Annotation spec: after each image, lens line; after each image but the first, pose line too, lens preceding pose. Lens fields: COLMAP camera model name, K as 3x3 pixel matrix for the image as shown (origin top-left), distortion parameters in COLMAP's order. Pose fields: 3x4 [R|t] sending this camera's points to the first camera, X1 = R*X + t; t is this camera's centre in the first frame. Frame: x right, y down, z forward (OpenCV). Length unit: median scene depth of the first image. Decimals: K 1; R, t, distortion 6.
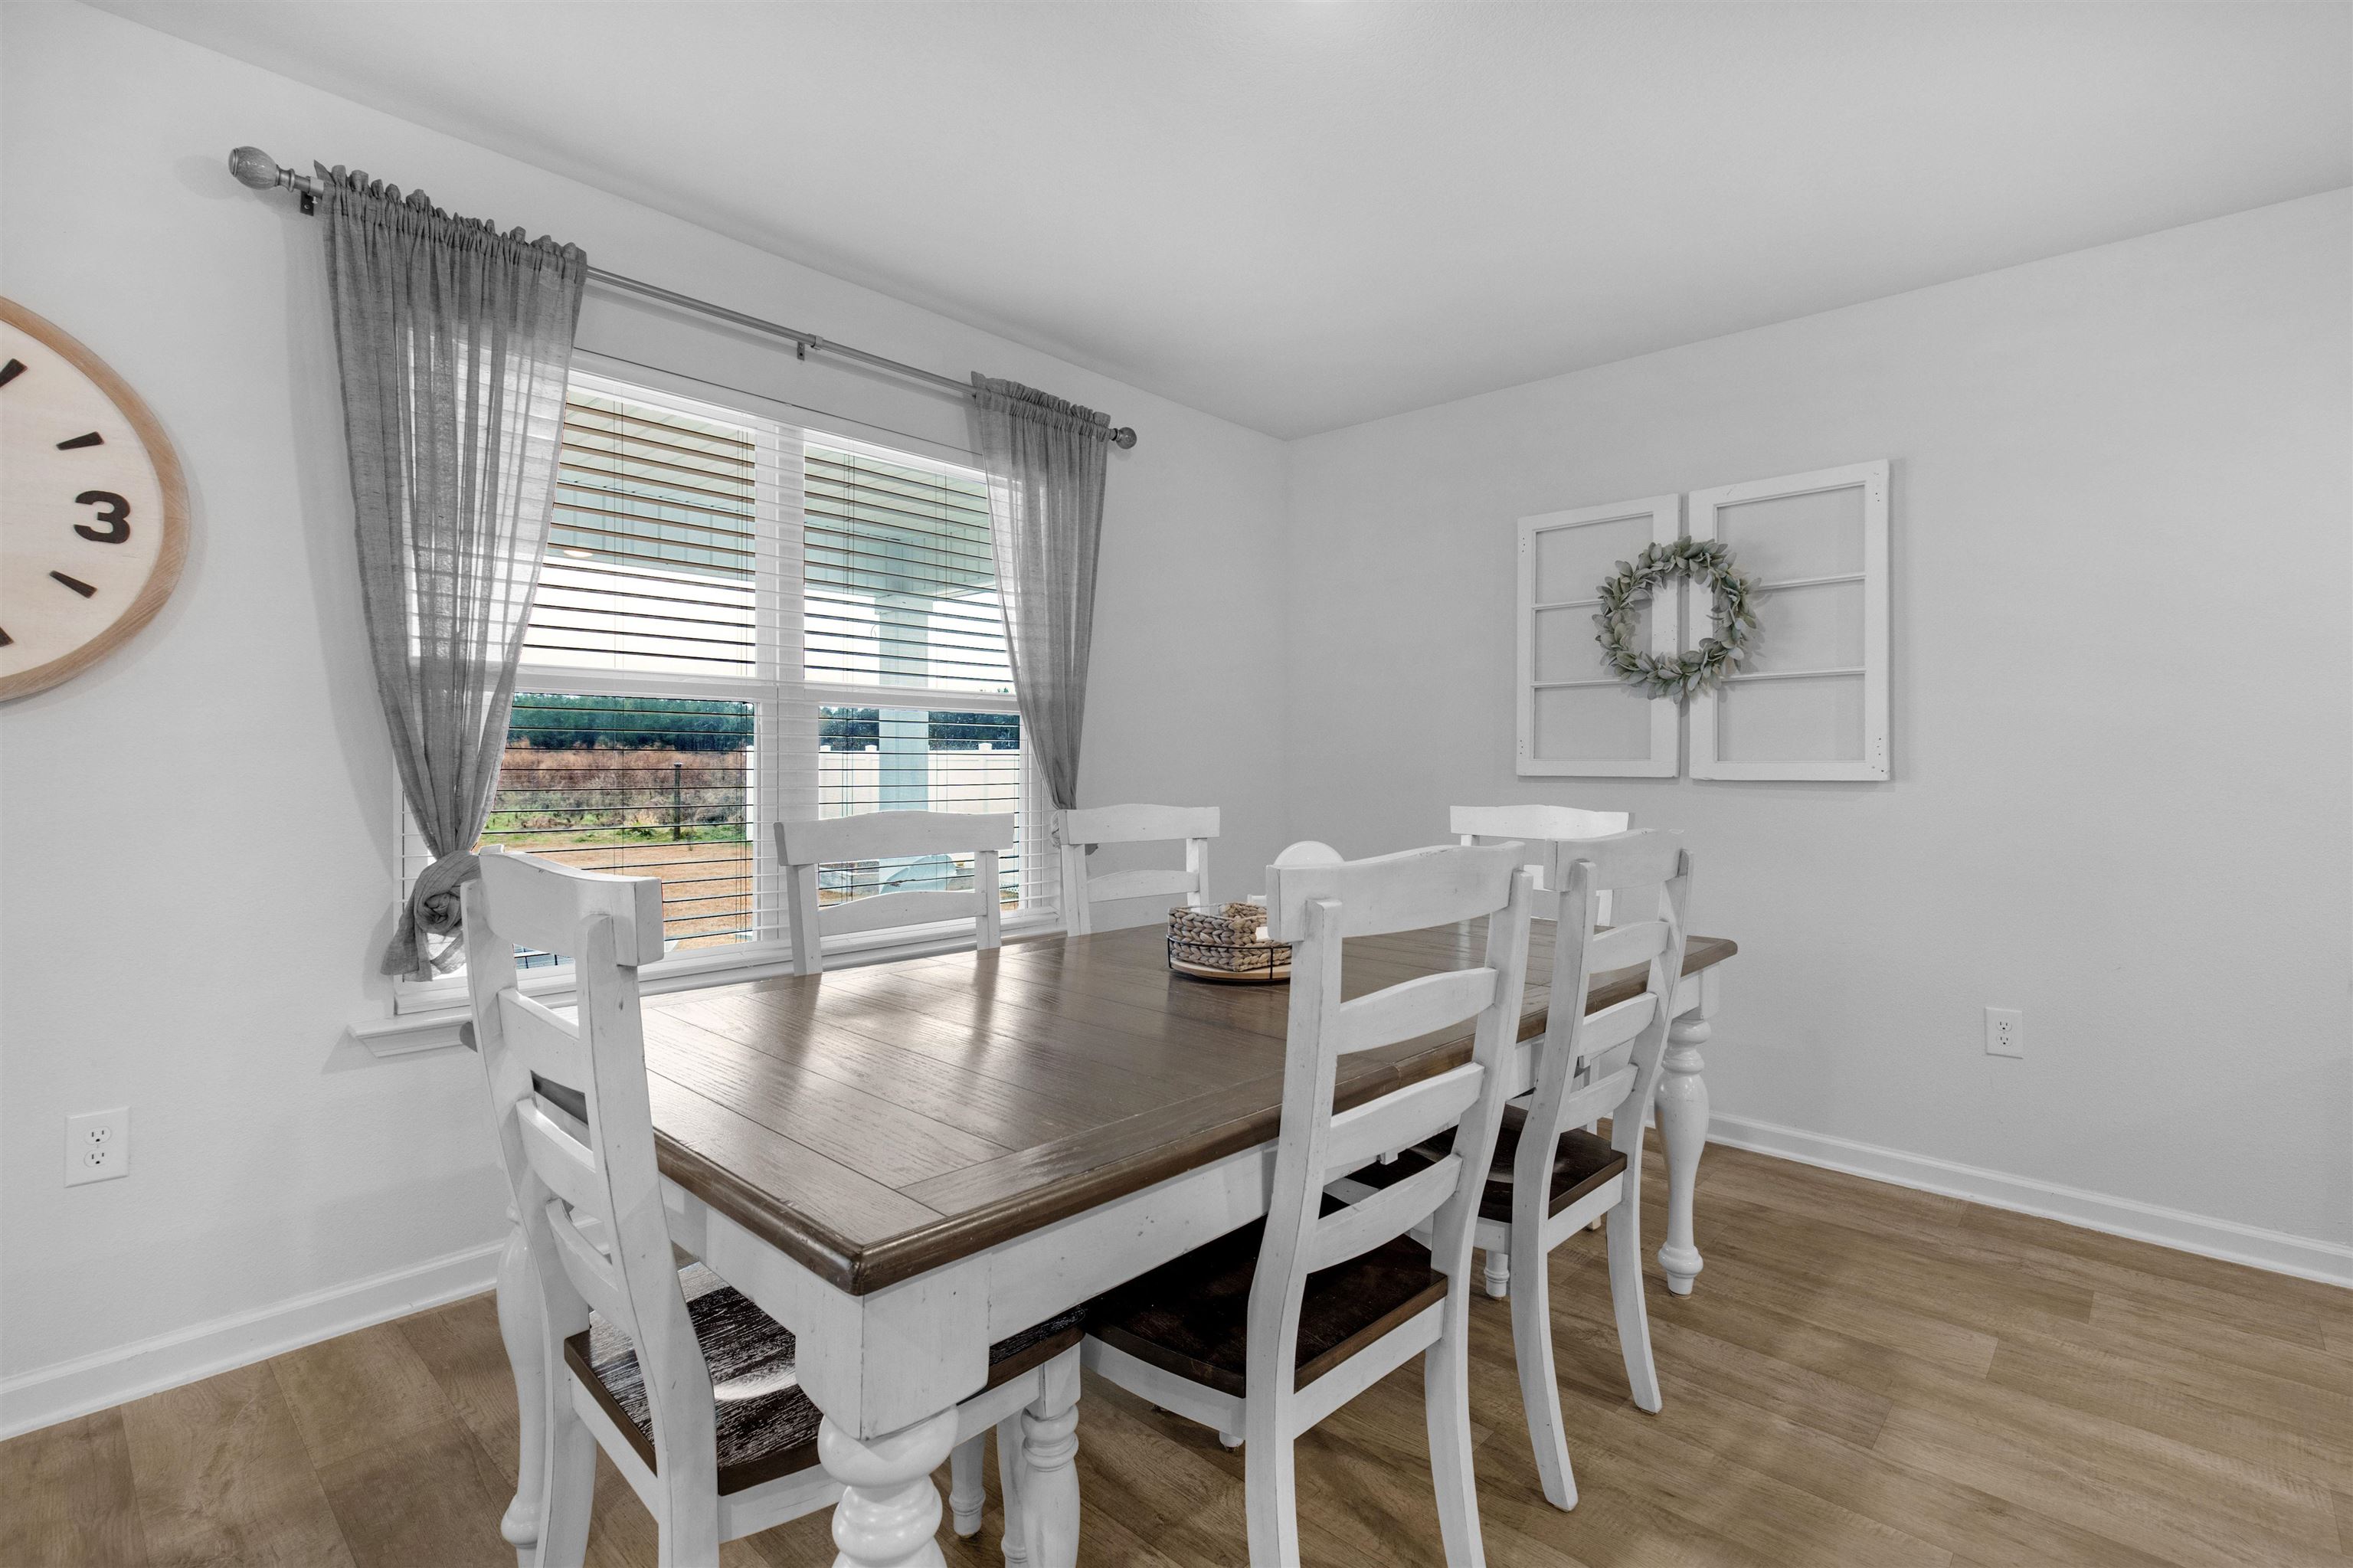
lens RADIAL K [[1107.1, 0, 1172.5], [0, 1107.1, 761.9], [0, 0, 1]] dist [0.000298, 0.000655]
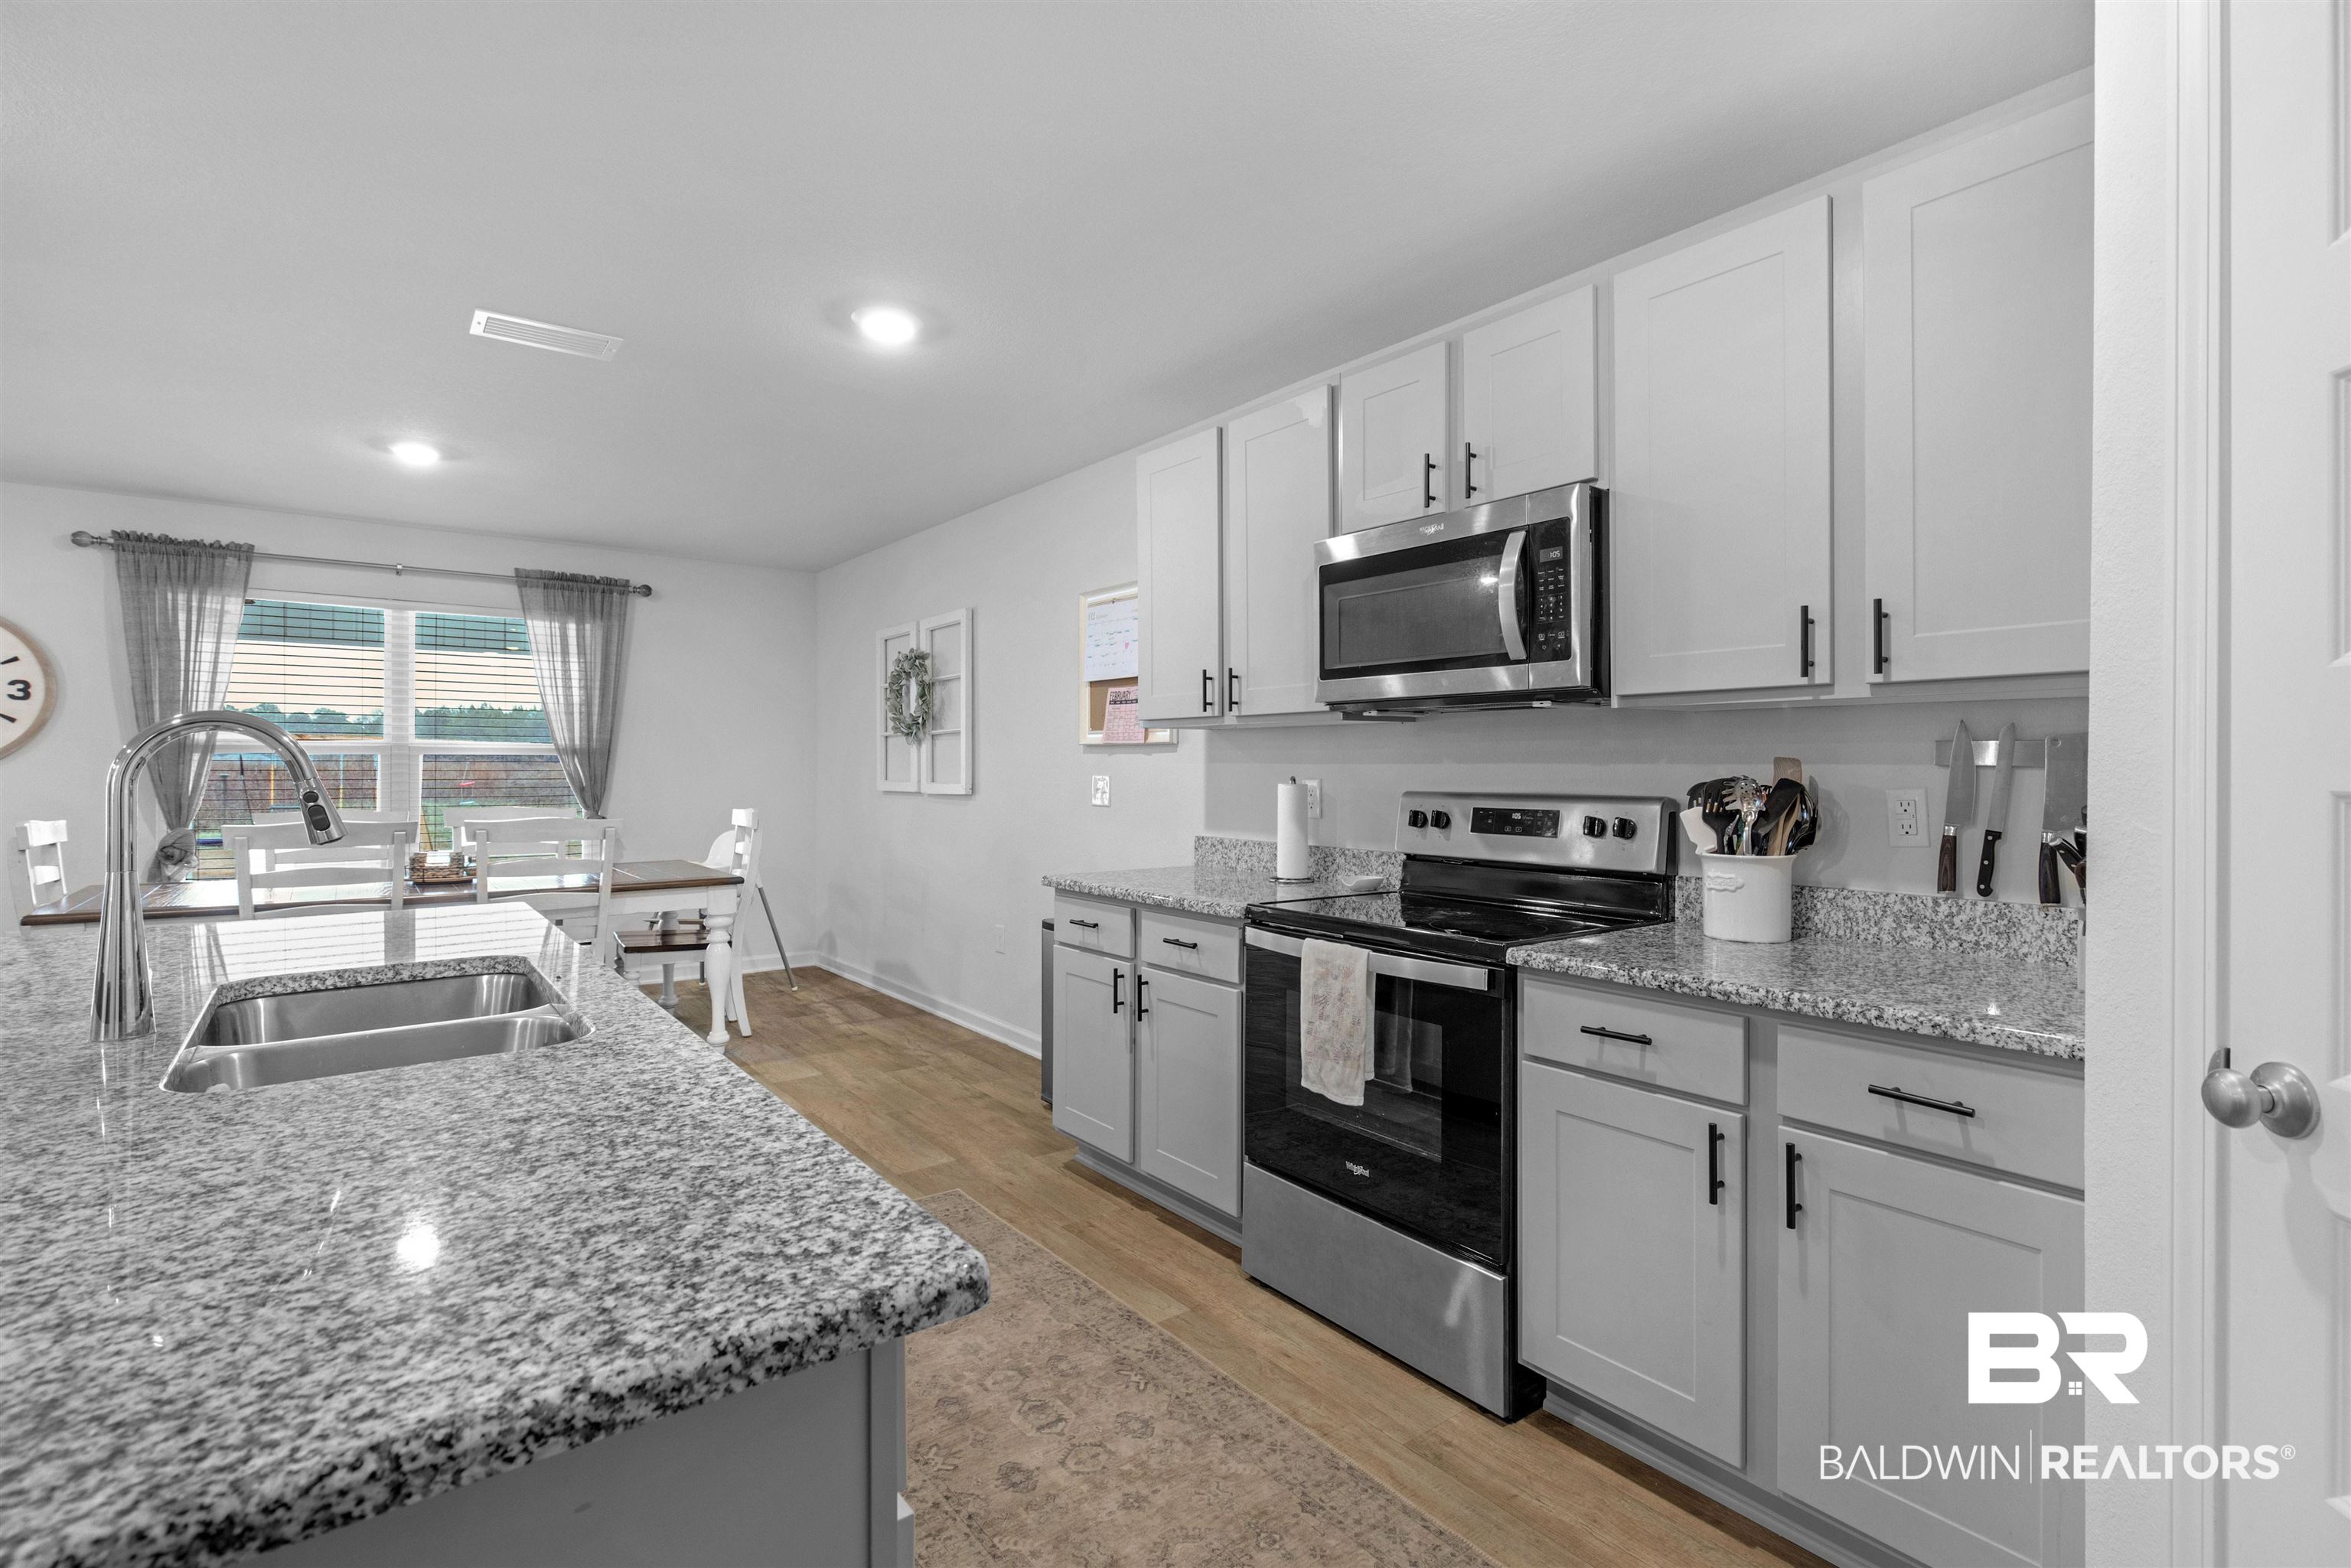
lens RADIAL K [[1084.0, 0, 1189.2], [0, 1084.0, 769.2], [0, 0, 1]] dist [-0.011318, 0.000869]
pose [[0.988763, -0.004298, -0.149428, 1.239771], [0.004264, 0.999991, -0.000545, -0.019998], [0.149429, -0.000098, 0.988772, -0.611207]]
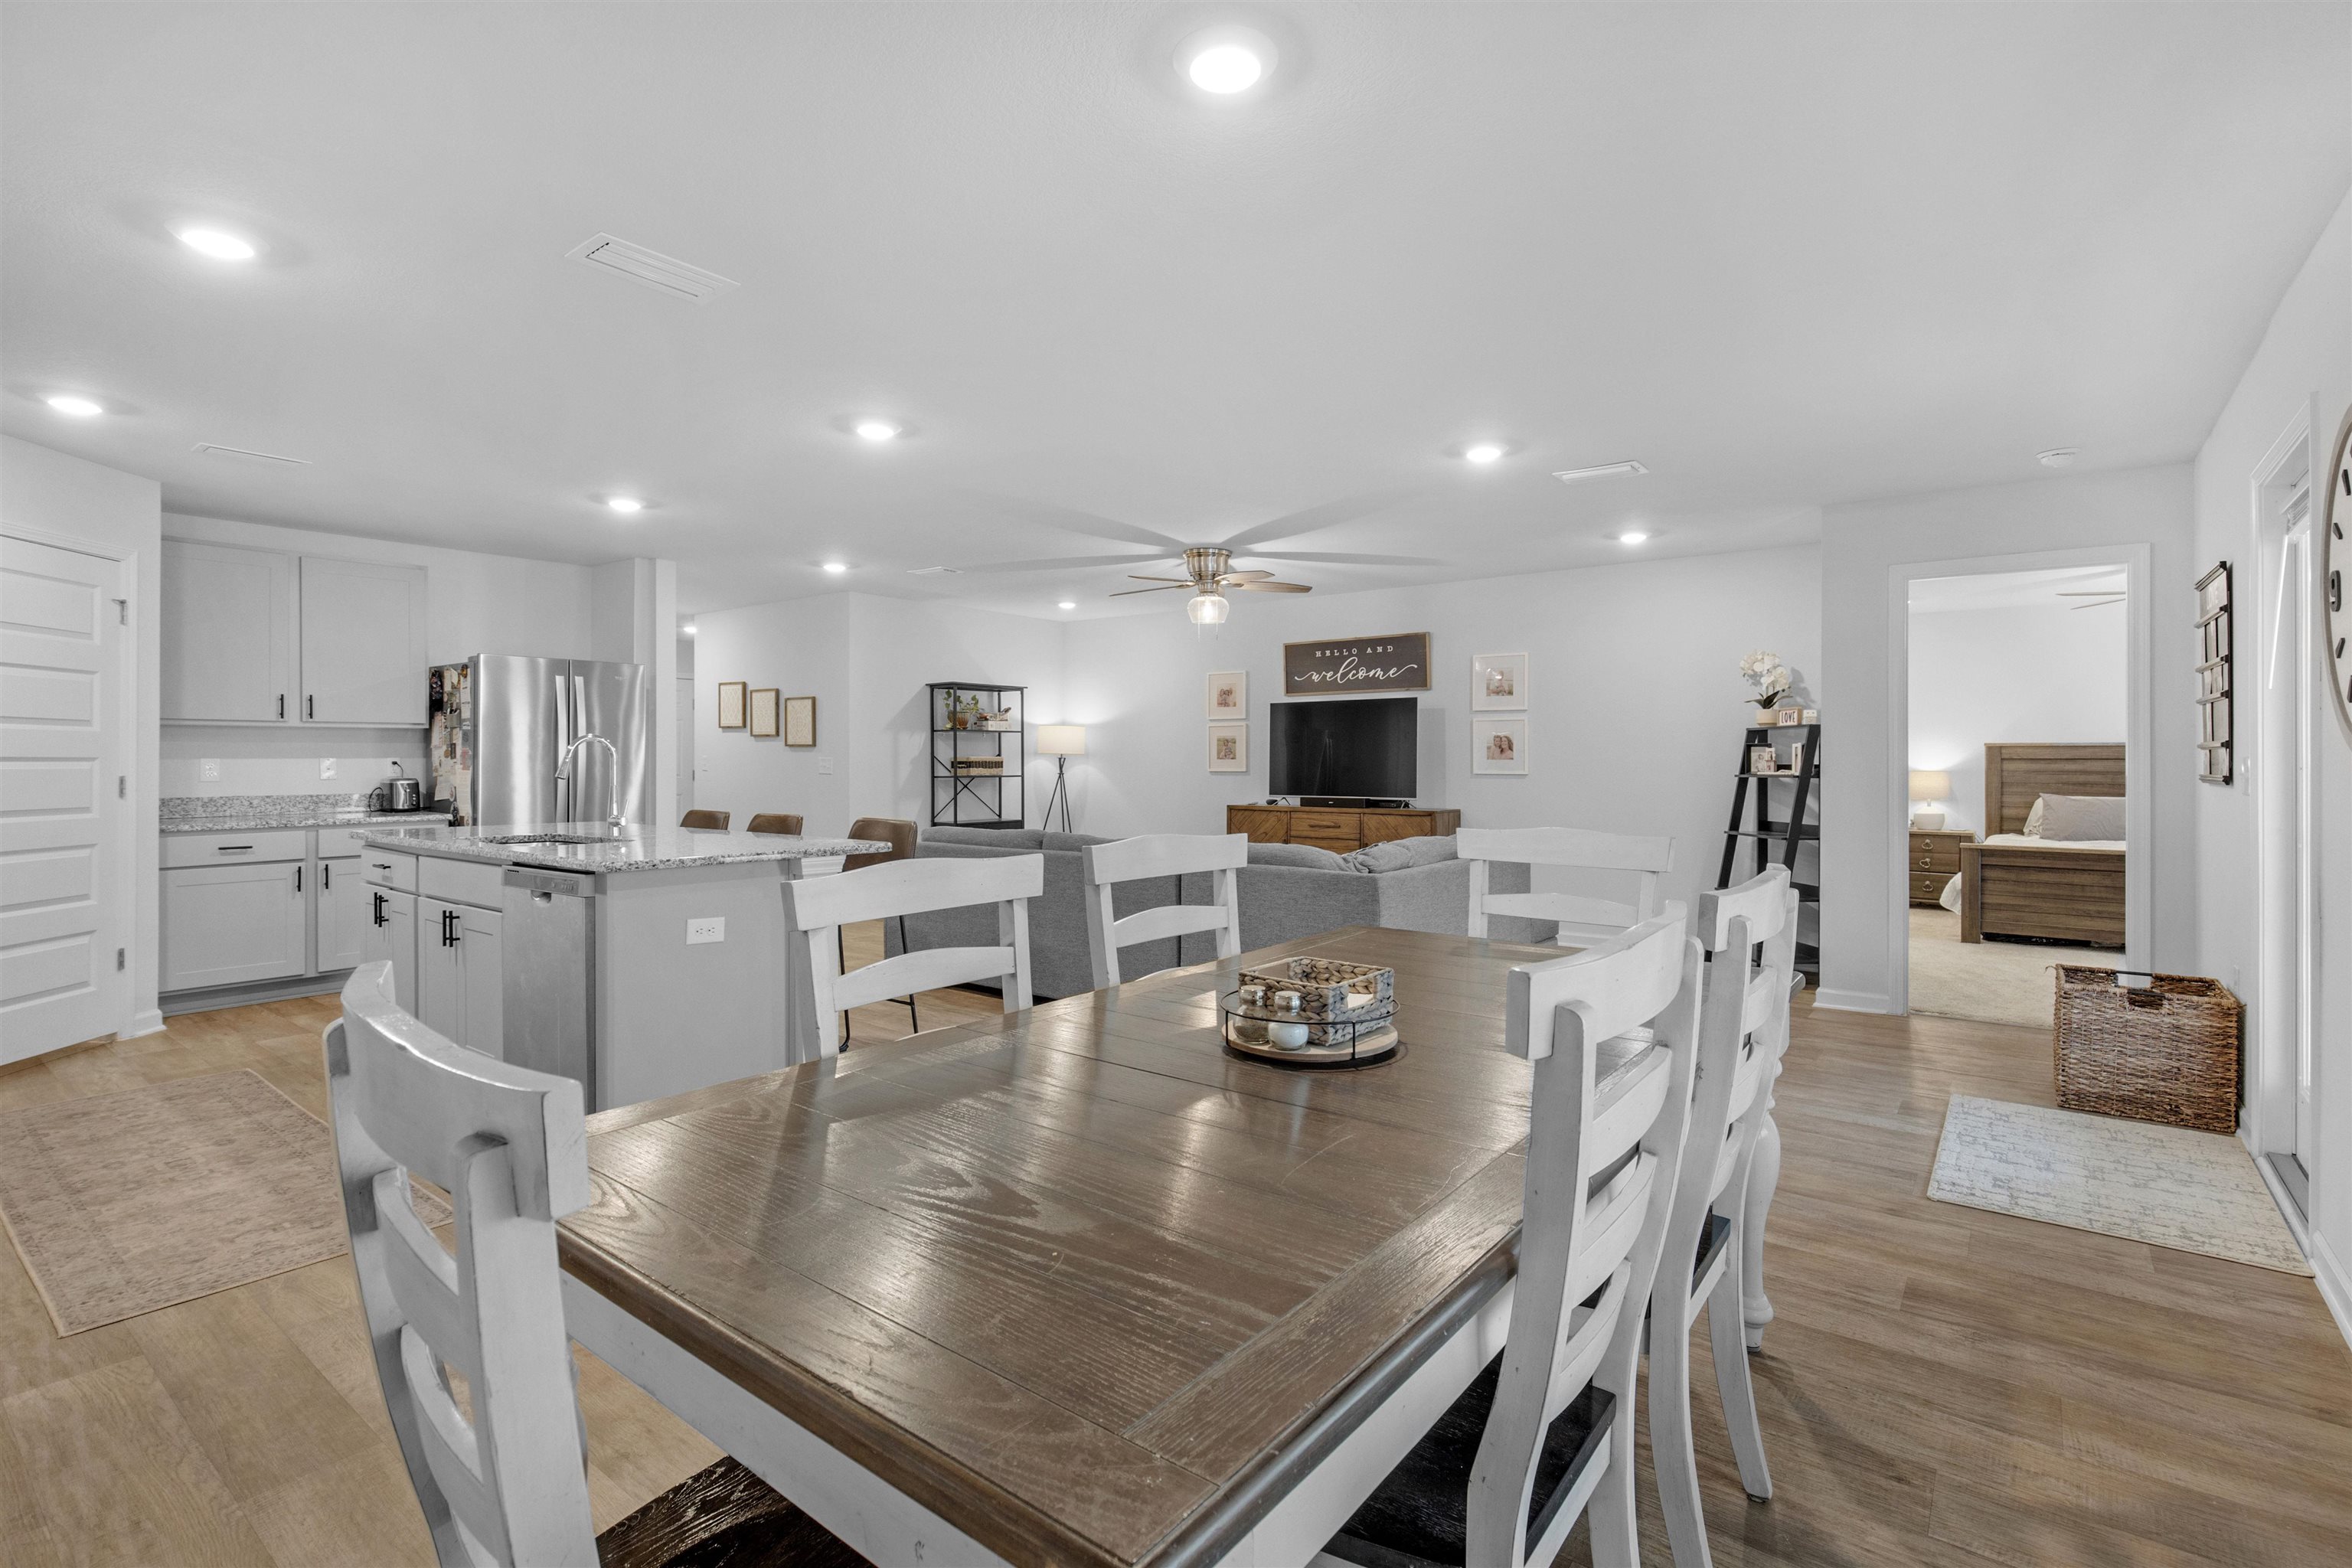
lens RADIAL K [[1106.6, 0, 1172.0], [0, 1106.6, 761.9], [0, 0, 1]] dist [0.000298, 0.000655]
pose [[-0.996533, -0.008120, -0.082797, 0.167189], [-0.008369, 0.999961, 0.002664, -0.021380], [0.082772, 0.003348, -0.996563, 1.208794]]
